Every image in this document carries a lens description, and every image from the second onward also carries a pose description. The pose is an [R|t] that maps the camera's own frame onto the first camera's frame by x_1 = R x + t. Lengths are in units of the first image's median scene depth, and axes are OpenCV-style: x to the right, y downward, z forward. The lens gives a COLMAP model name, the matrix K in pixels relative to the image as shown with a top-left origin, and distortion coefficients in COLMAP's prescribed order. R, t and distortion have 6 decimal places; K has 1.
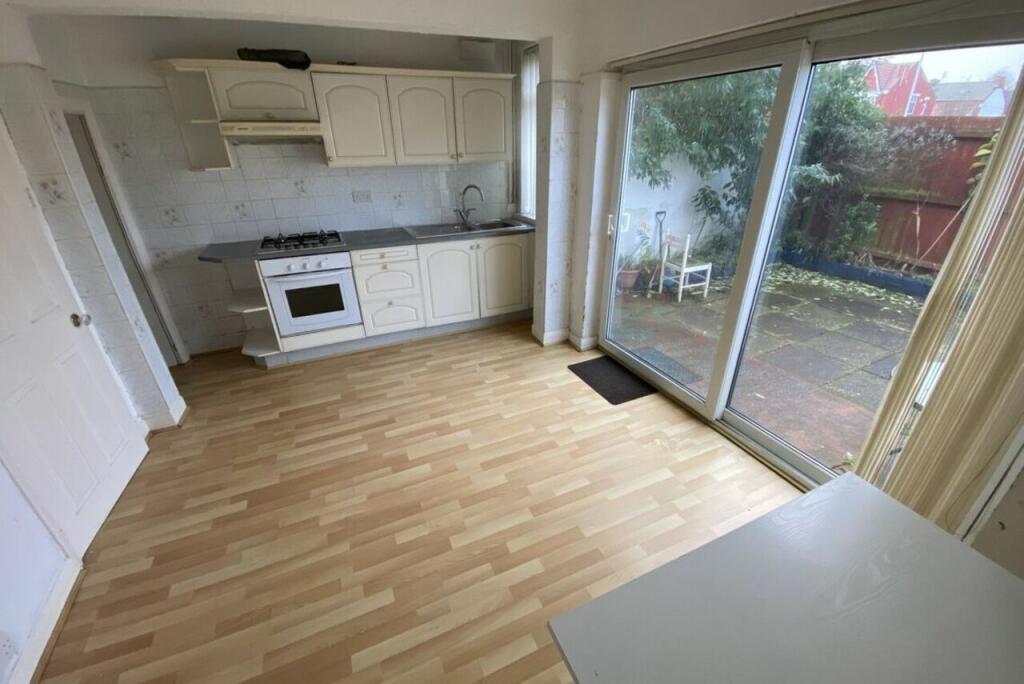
lens RADIAL K [[411.1, 0, 512.0], [0, 411.1, 342.0], [0, 0, 1]] dist [0.018623, -0.020276]
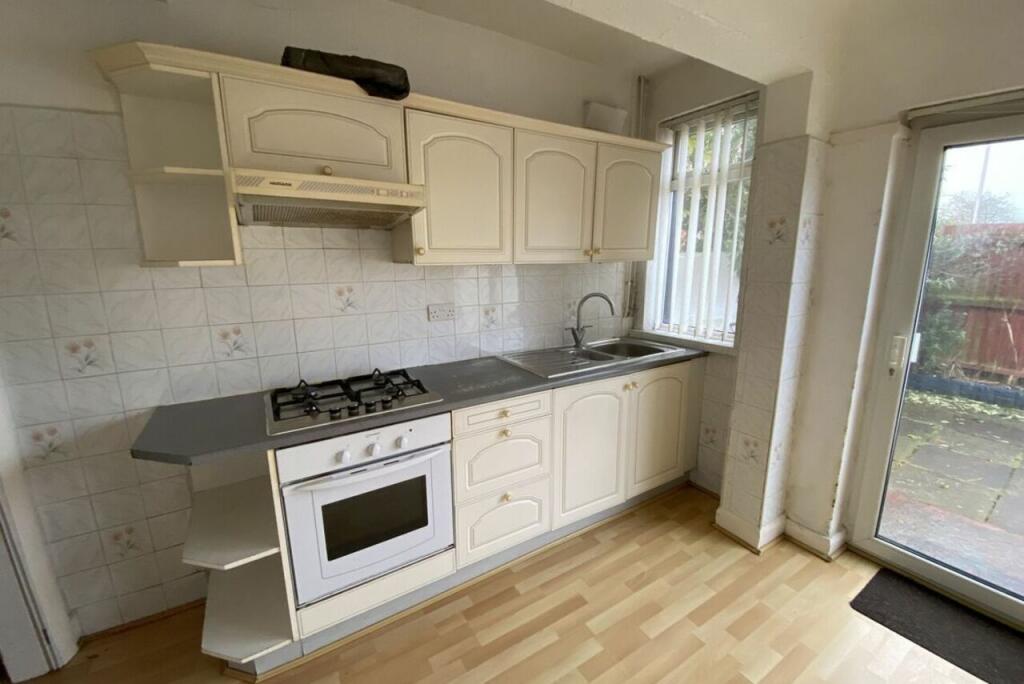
lens RADIAL K [[411.1, 0, 512.0], [0, 411.1, 342.0], [0, 0, 1]] dist [0.018623, -0.020276]
pose [[0.991701, -0.021603, 0.126734, -0.375186], [0.053013, 0.966785, -0.250033, -0.168344], [-0.117123, 0.254676, 0.959907, 0.459977]]
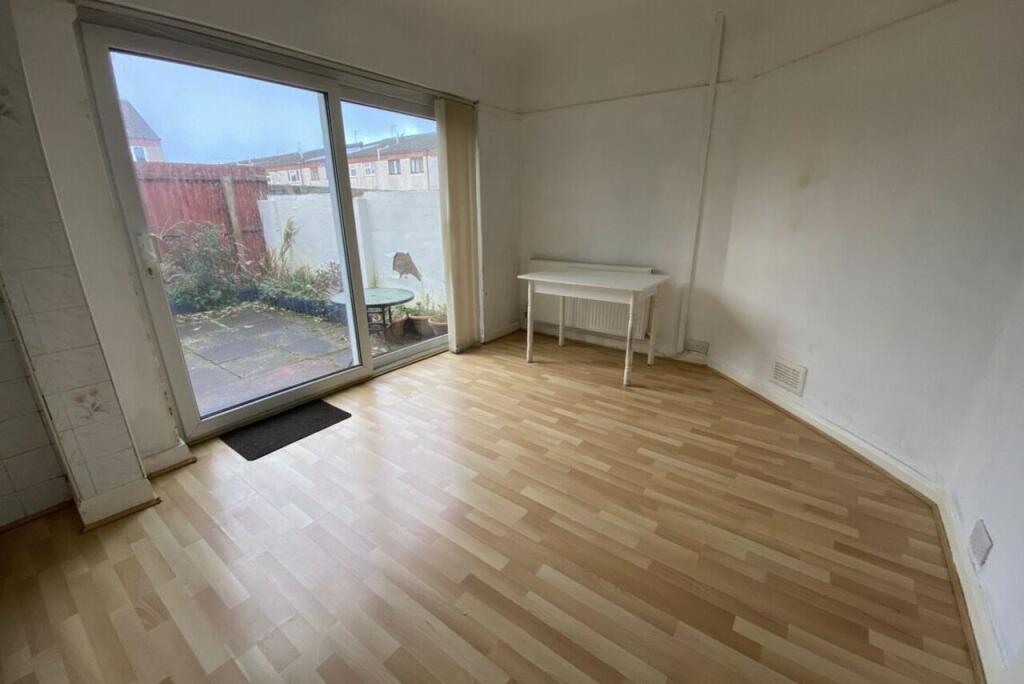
lens RADIAL K [[411.1, 0, 512.0], [0, 411.1, 342.0], [0, 0, 1]] dist [0.018623, -0.020276]
pose [[-0.499195, -0.250211, 0.829578, -0.577433], [0.392018, 0.788598, 0.473746, -0.240870], [-0.772740, 0.561701, -0.295577, 0.788519]]
